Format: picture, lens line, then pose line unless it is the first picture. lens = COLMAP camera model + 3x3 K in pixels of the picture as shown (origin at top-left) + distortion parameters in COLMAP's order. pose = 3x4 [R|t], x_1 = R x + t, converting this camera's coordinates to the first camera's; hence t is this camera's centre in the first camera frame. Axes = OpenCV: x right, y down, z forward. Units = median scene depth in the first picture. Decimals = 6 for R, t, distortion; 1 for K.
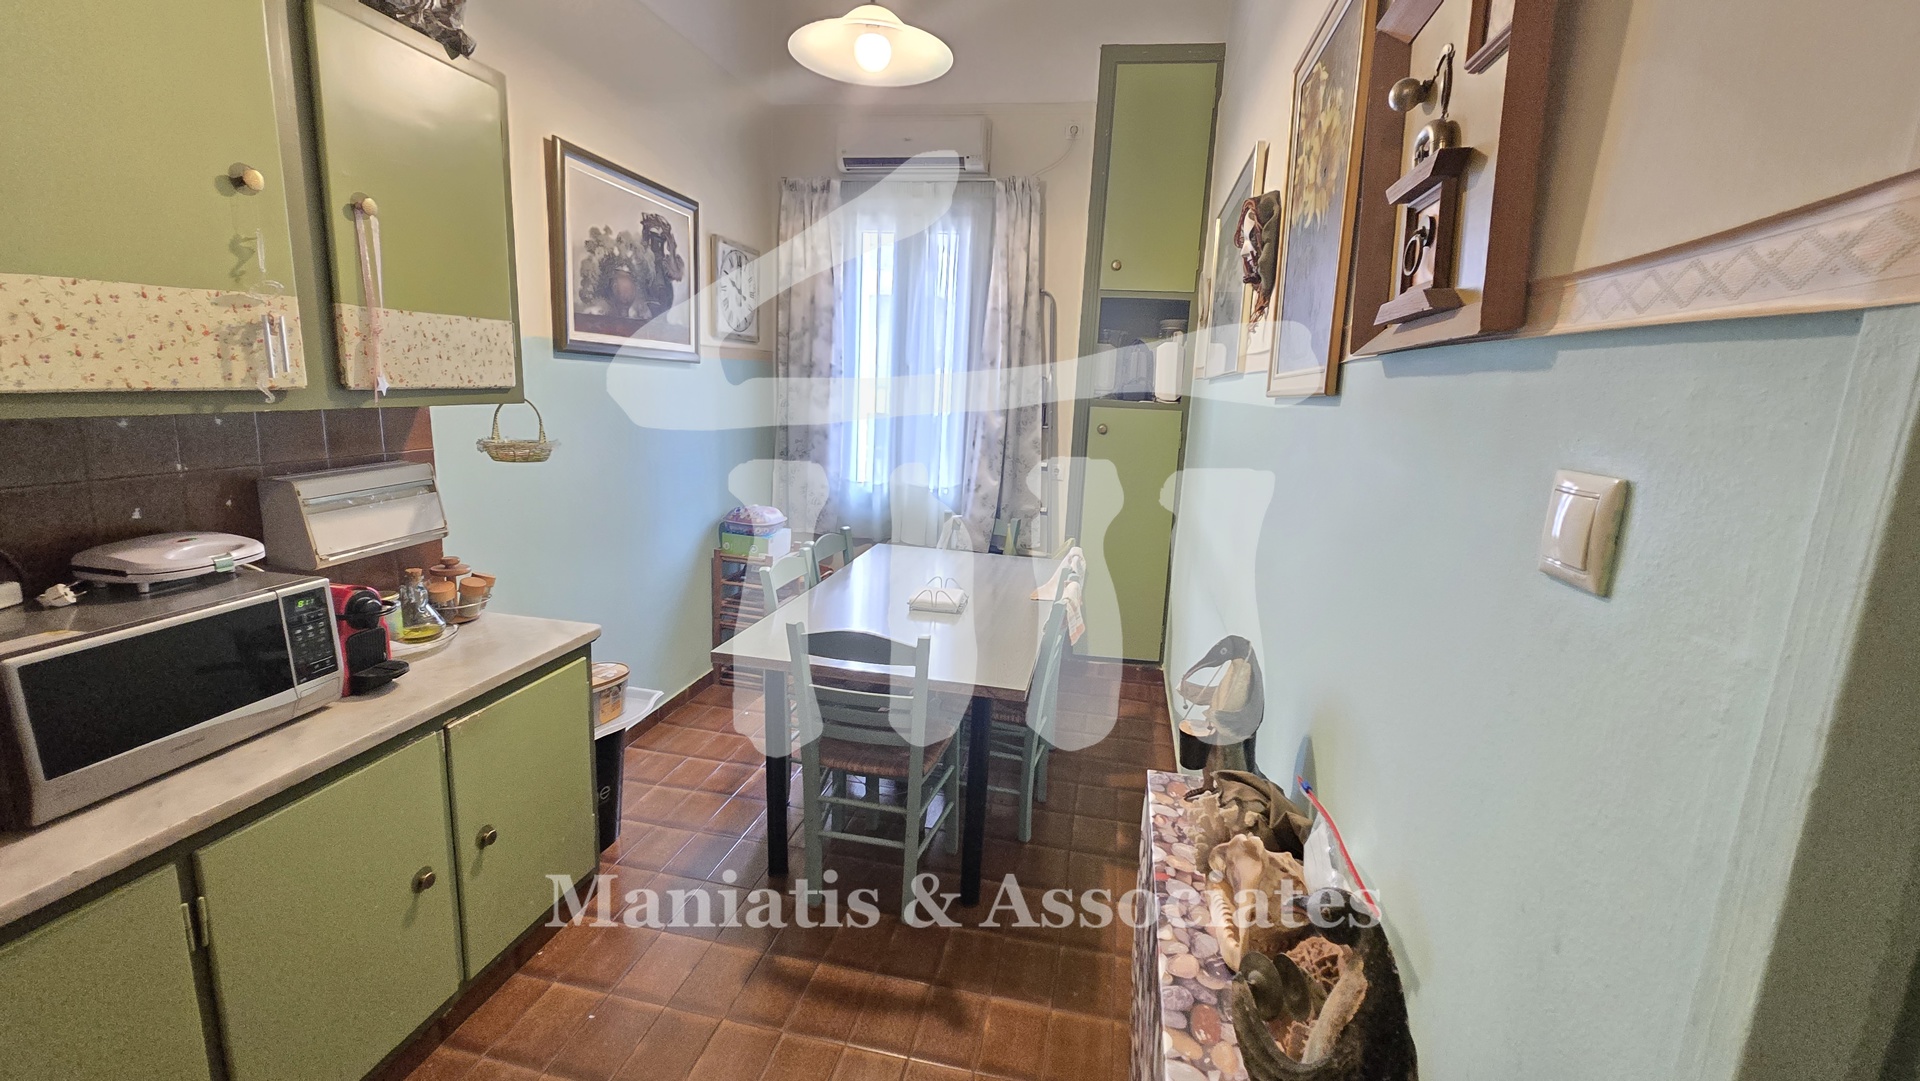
lens RADIAL K [[788.3, 0, 955.6], [0, 788.3, 528.1], [0, 0, 1]] dist [-0.002588, -0.000742]
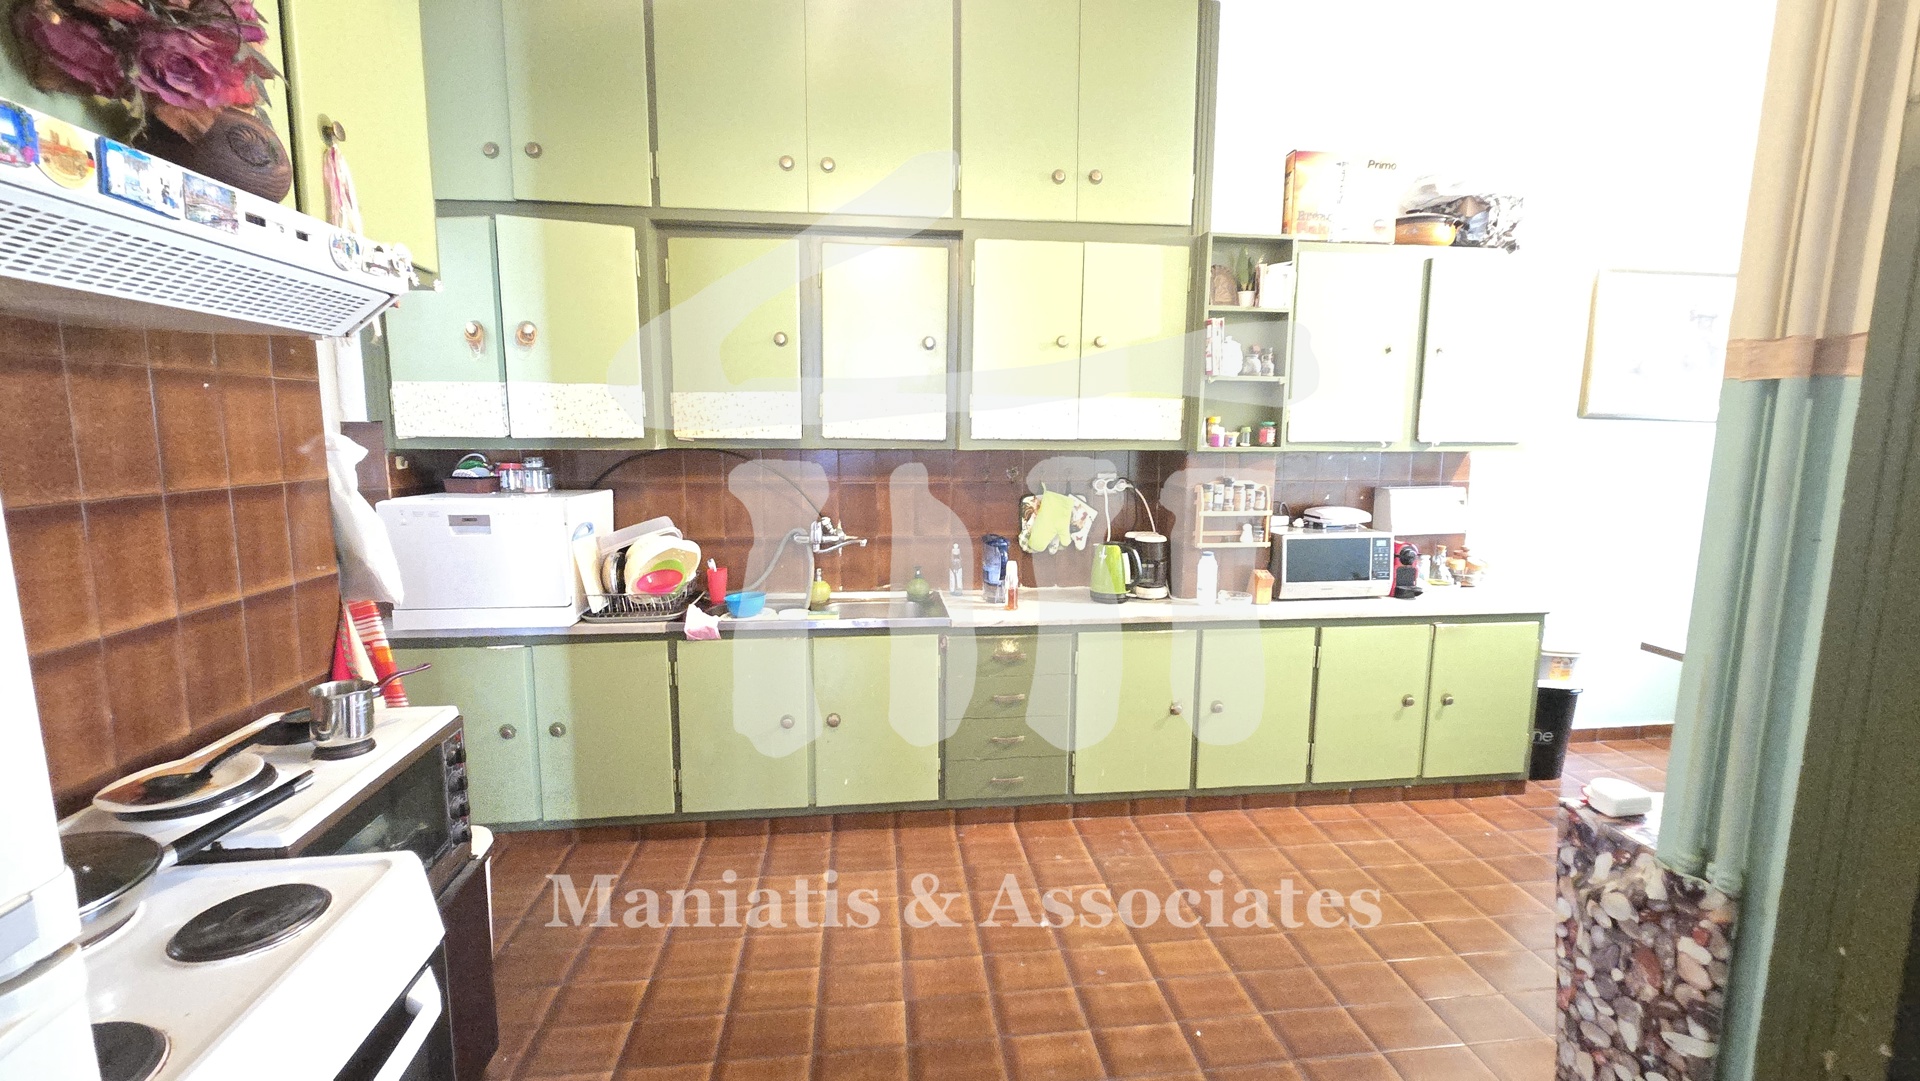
lens RADIAL K [[771.5, 0, 988.7], [0, 771.5, 522.6], [0, 0, 1]] dist [-0.000097, -0.000014]
pose [[0.343103, 0.077715, -0.936077, 0.652279], [-0.170966, 0.985091, 0.019120, 0.162905], [0.923608, 0.153477, 0.351274, -0.617372]]
